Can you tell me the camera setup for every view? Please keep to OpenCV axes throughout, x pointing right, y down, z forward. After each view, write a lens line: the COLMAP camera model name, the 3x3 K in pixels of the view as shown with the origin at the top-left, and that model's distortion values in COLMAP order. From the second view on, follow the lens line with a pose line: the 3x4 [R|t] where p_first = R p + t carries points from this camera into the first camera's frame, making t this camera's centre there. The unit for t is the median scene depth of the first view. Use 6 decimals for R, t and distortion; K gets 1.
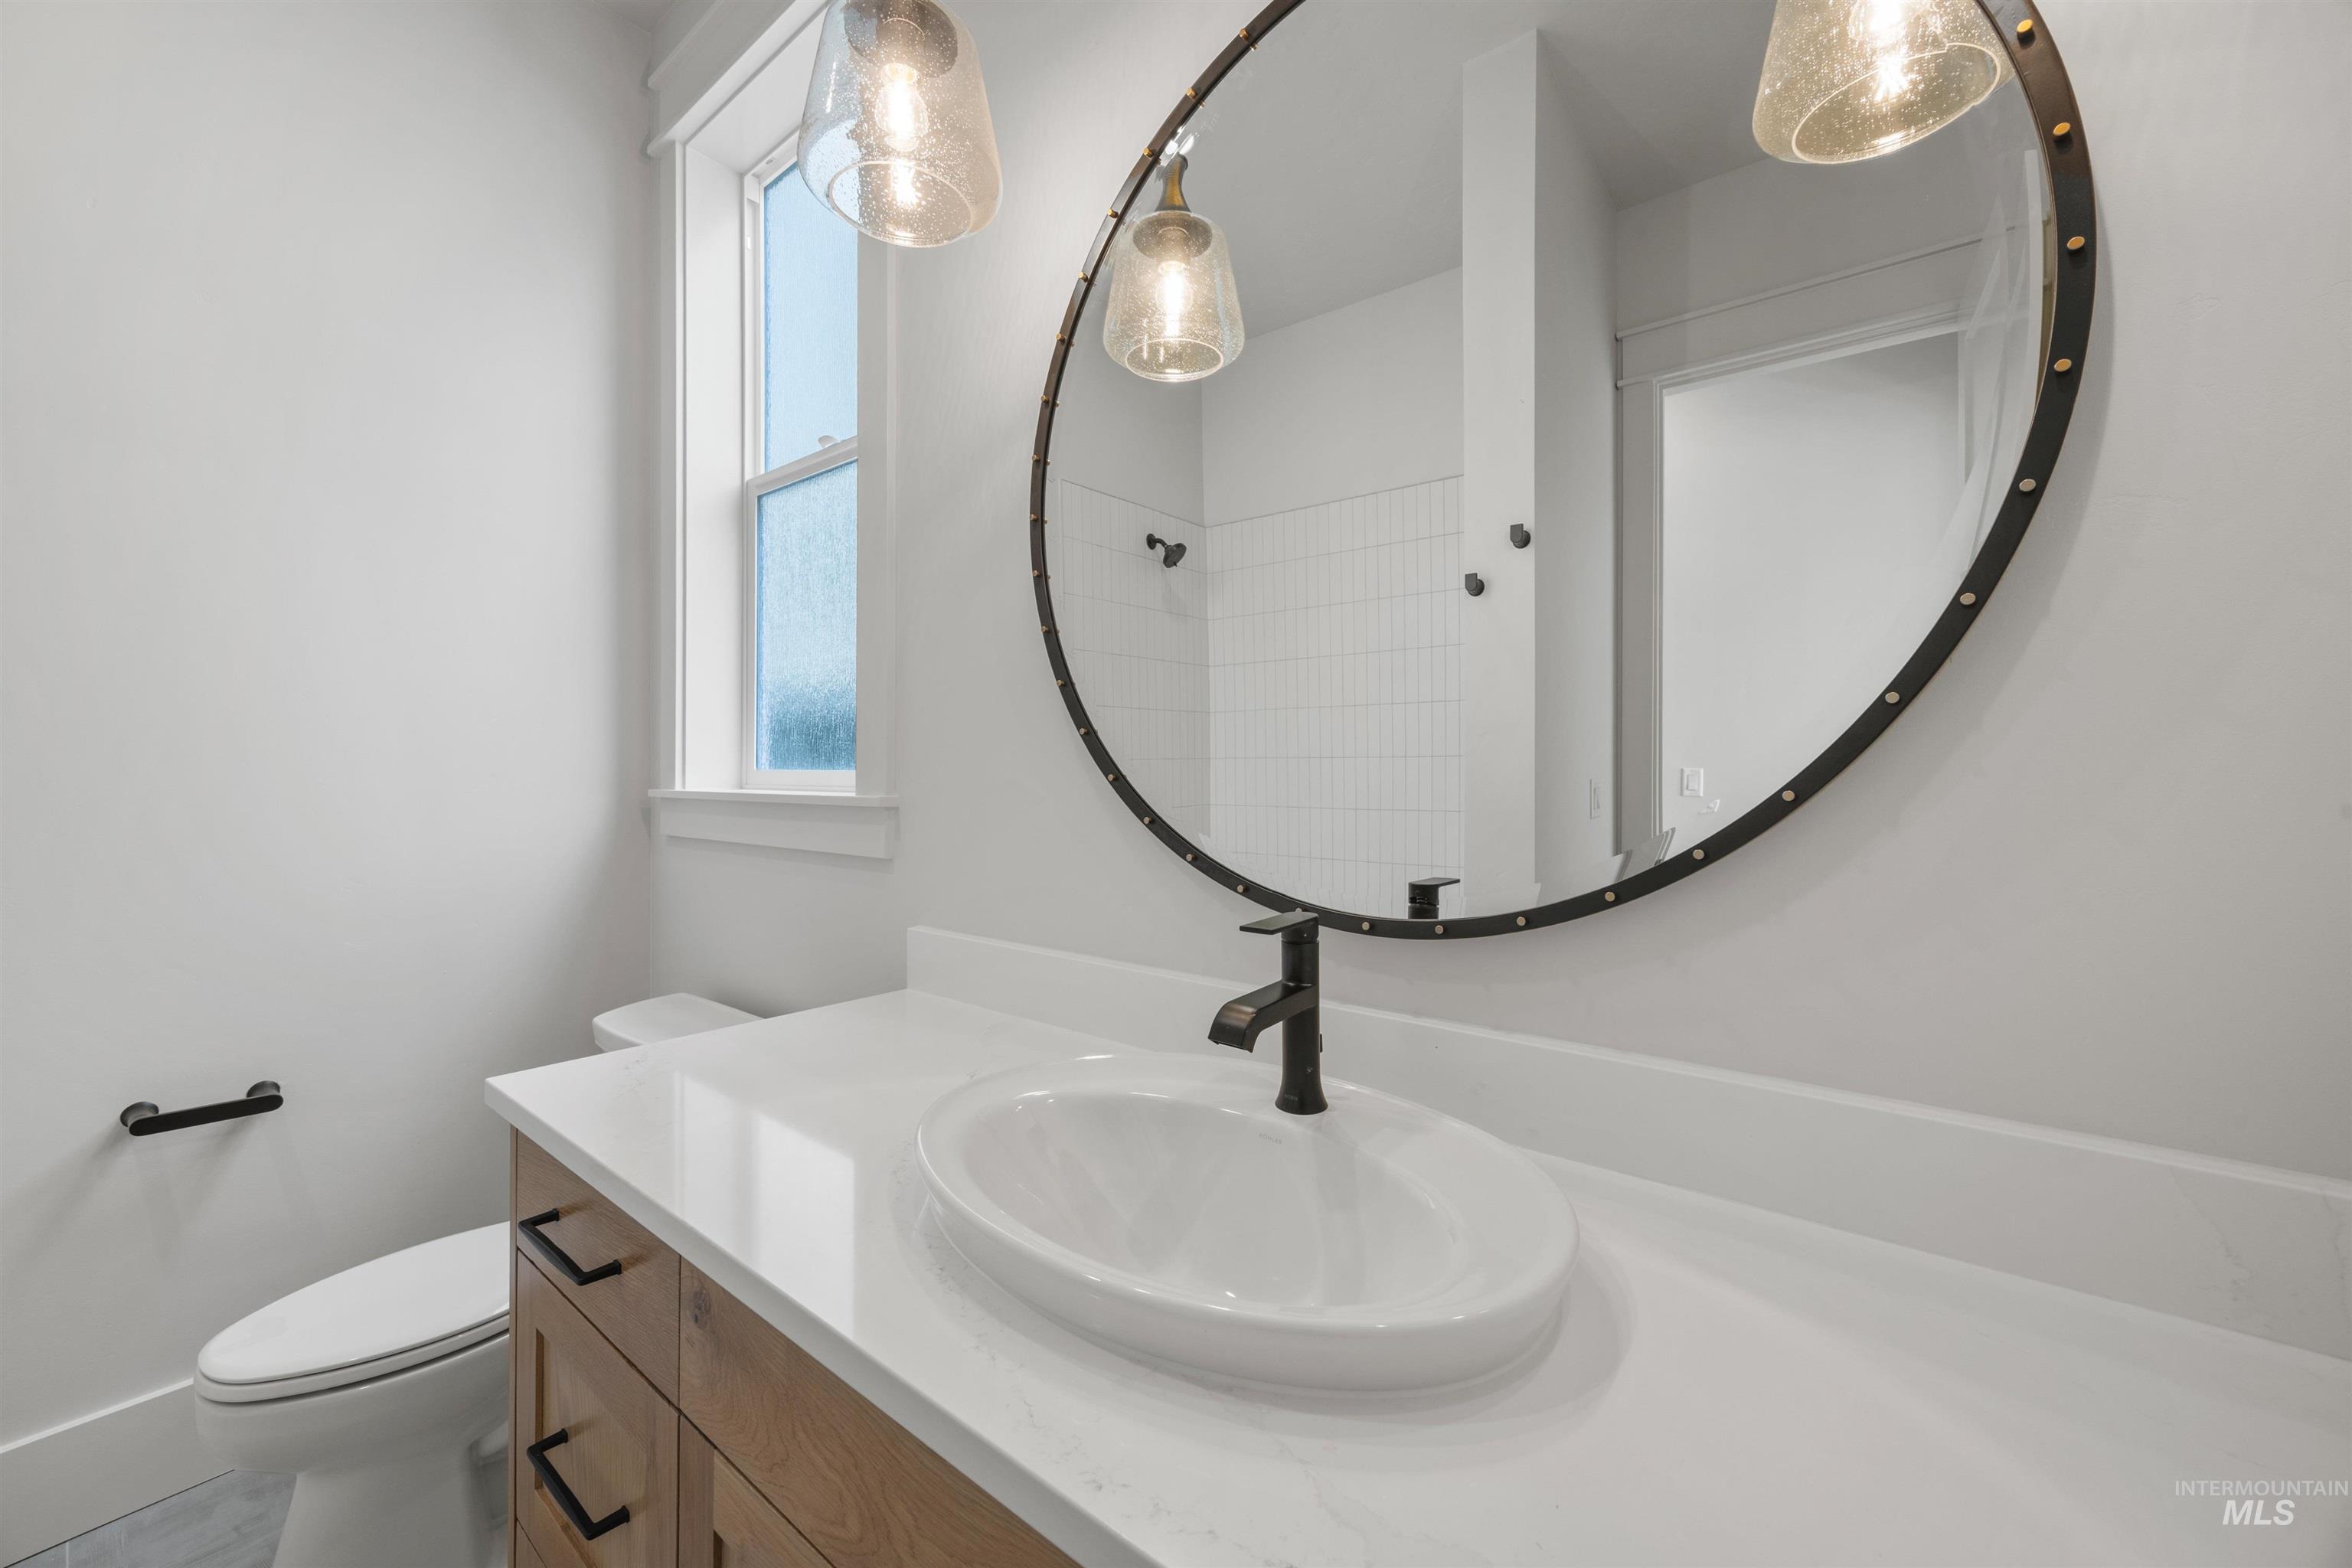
lens RADIAL K [[934.5, 0, 1170.1], [0, 934.5, 785.0], [0, 0, 1]] dist [-0.000272, -0.000278]
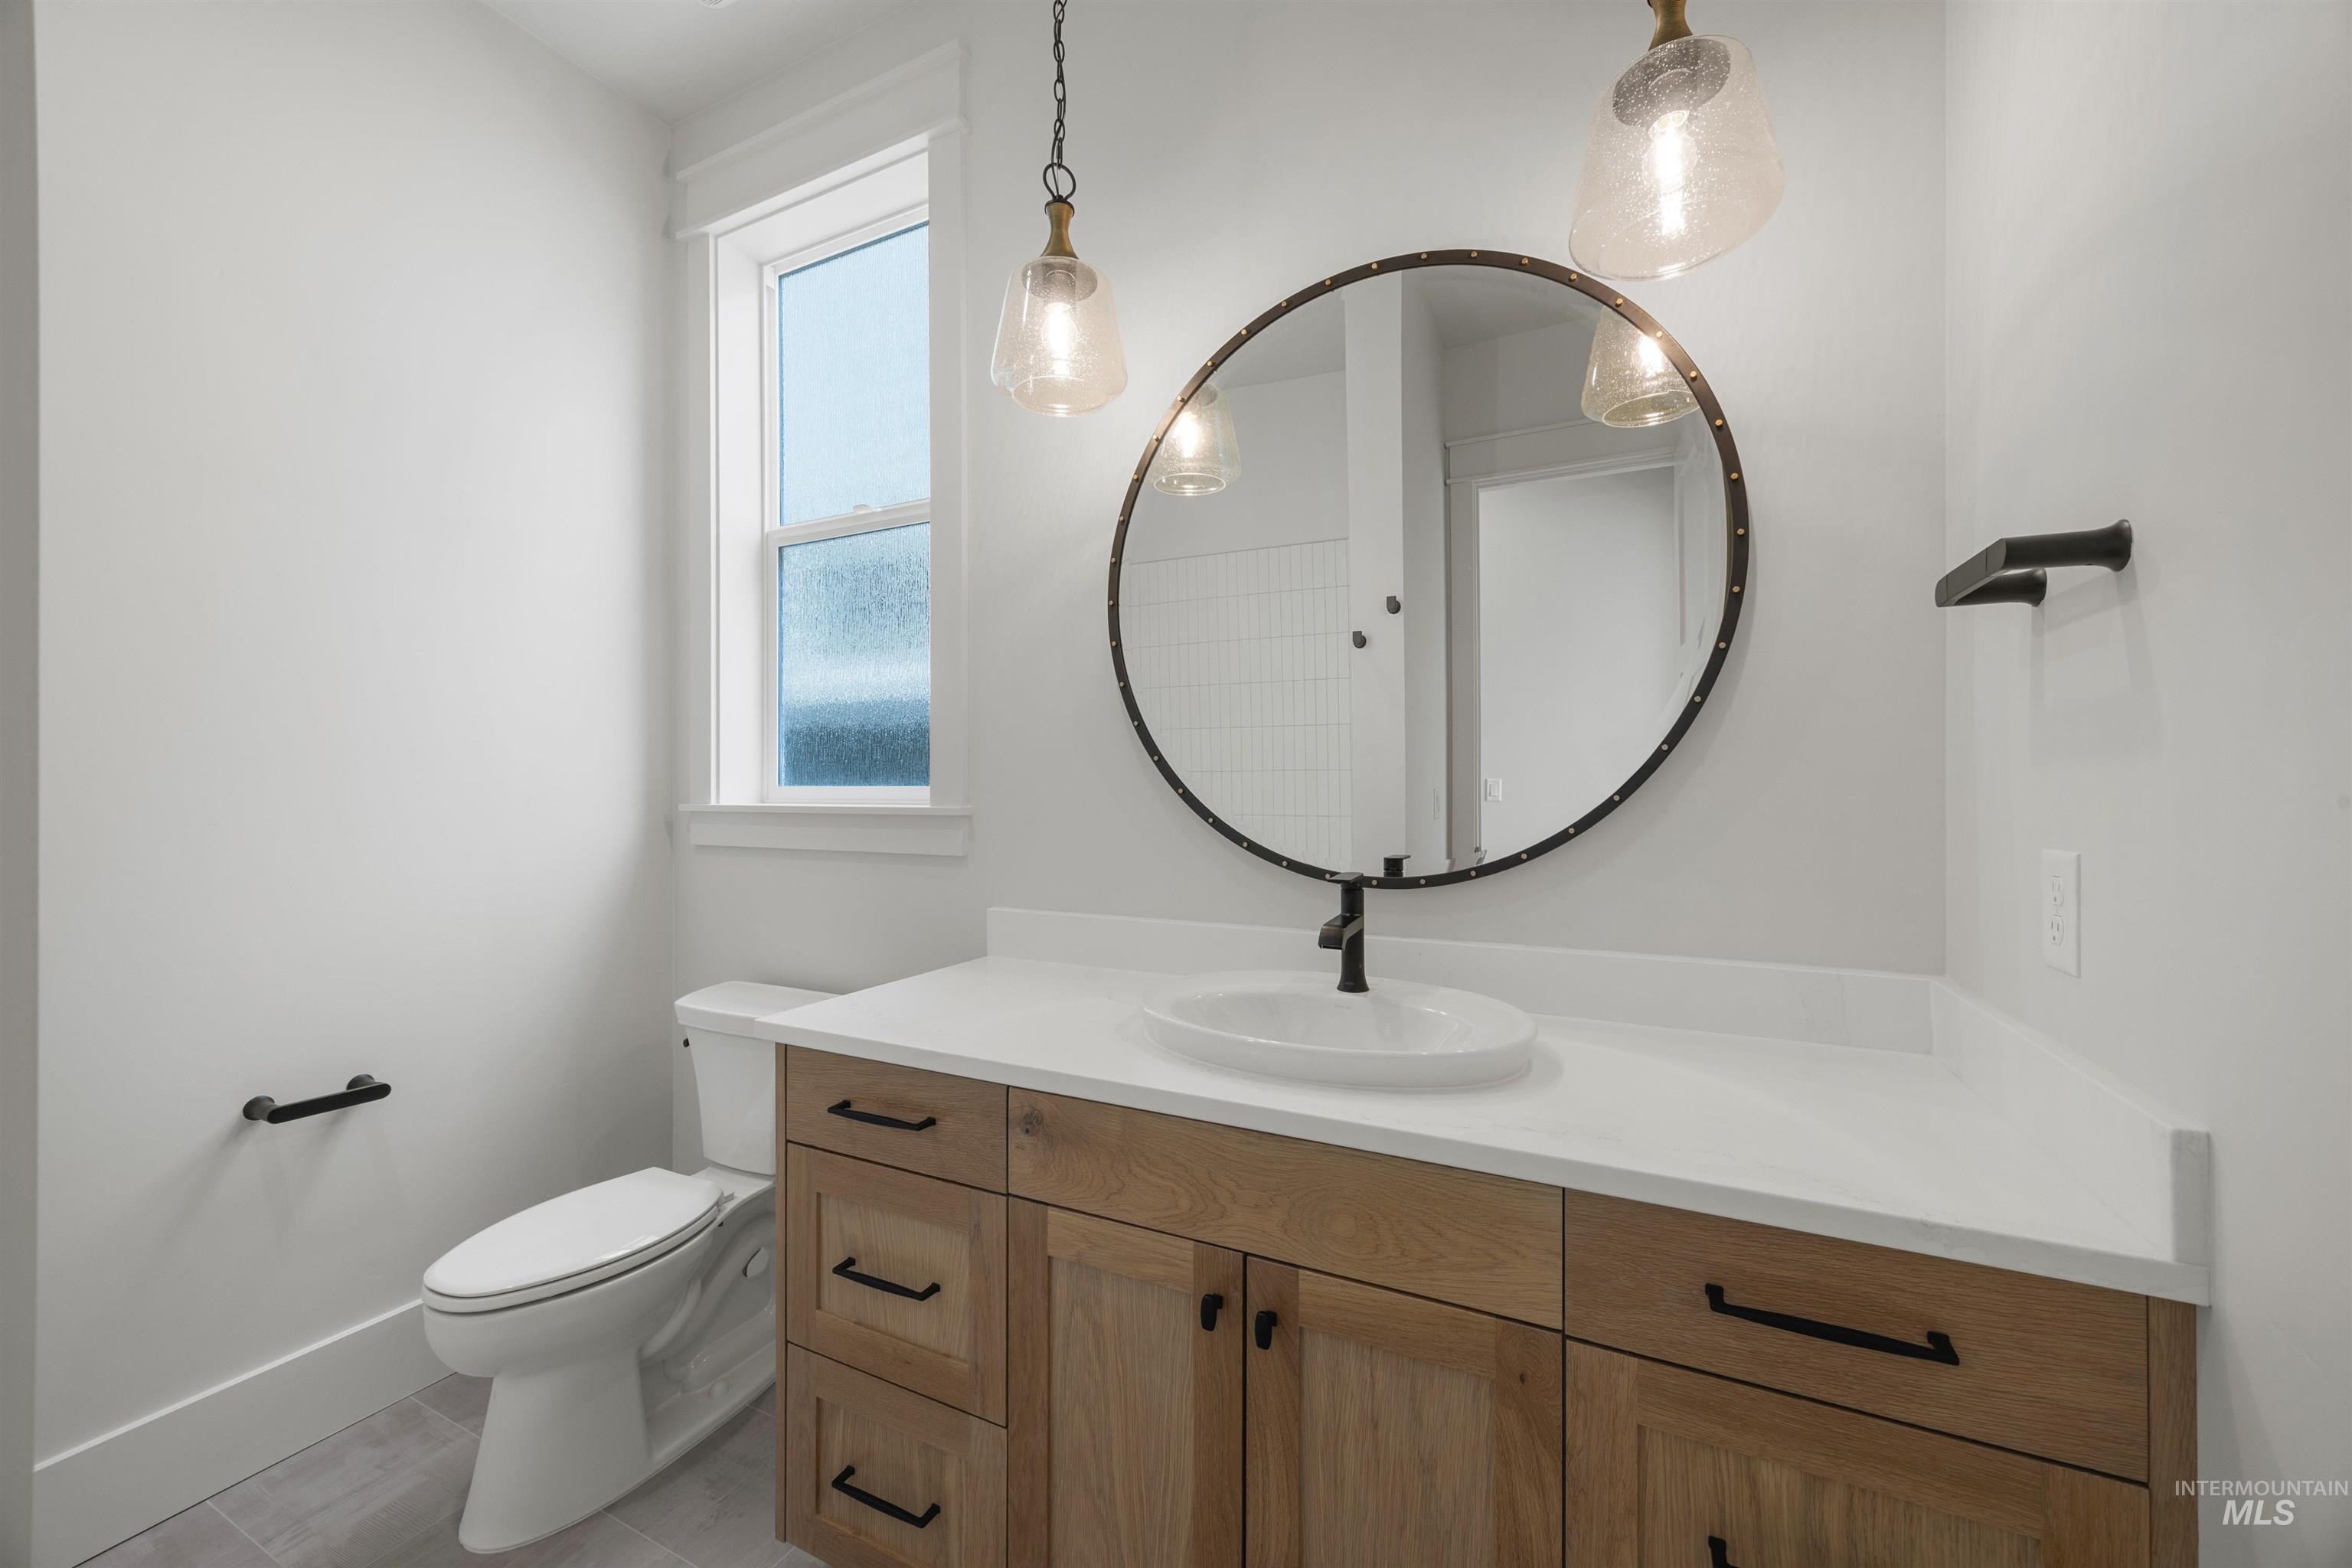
lens RADIAL K [[953.7, 0, 1179.9], [0, 953.7, 793.0], [0, 0, 1]] dist [-0.003387, -0.000179]
pose [[0.973561, -0.009157, 0.228244, -0.320598], [0.009621, 0.999953, -0.000921, -0.002807], [-0.228225, 0.003093, 0.973604, -0.339476]]
